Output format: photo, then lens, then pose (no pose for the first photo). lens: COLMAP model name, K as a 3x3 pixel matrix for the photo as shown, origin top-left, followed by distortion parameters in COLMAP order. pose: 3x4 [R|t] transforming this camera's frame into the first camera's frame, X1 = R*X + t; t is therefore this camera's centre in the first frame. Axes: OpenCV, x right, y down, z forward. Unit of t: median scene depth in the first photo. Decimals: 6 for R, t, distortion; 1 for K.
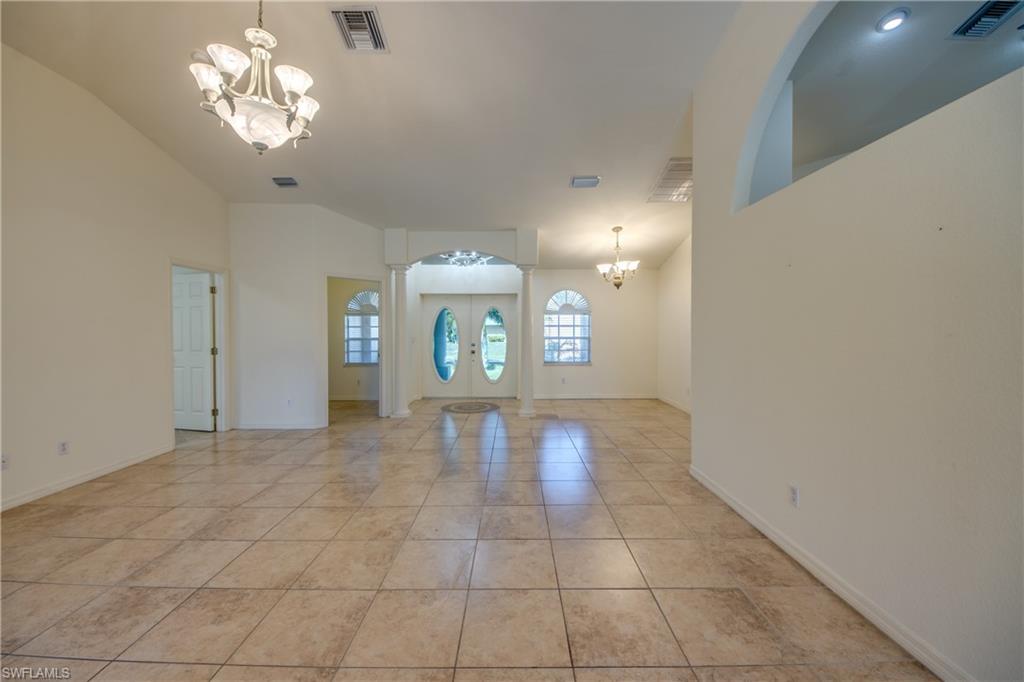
lens RADIAL K [[408.3, 0, 514.0], [0, 408.3, 347.8], [0, 0, 1]] dist [0.031118, -0.018014]
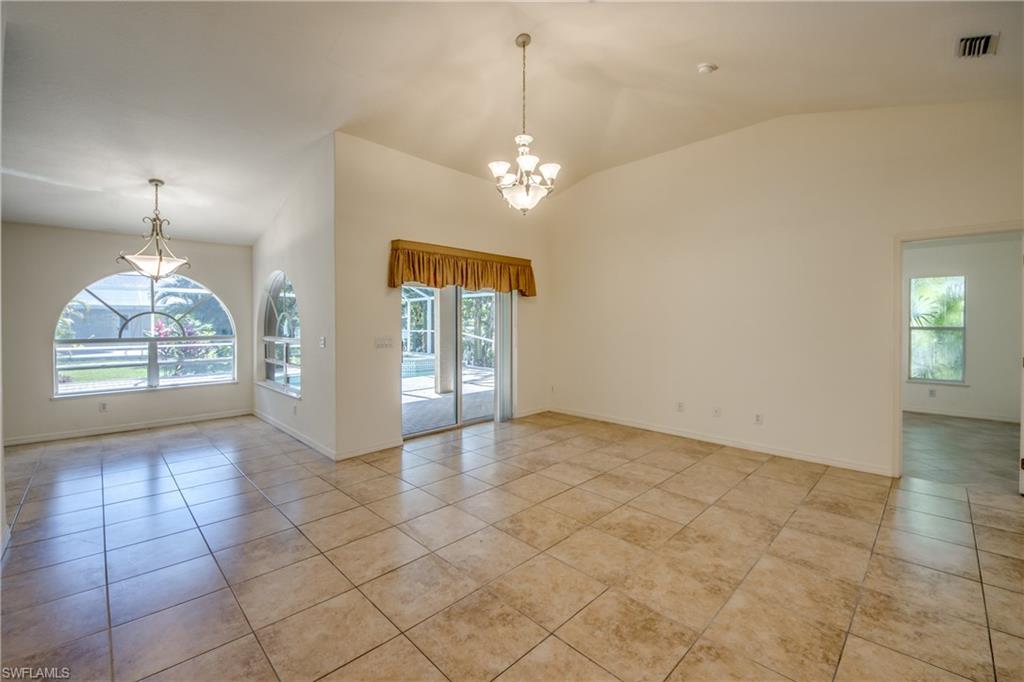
lens RADIAL K [[408.3, 0, 514.0], [0, 408.3, 347.8], [0, 0, 1]] dist [0.031118, -0.018014]
pose [[-0.715219, 0.043620, -0.697538, 0.356544], [-0.027315, 0.995543, 0.090262, -0.078057], [0.698366, 0.083611, -0.710840, 1.511666]]
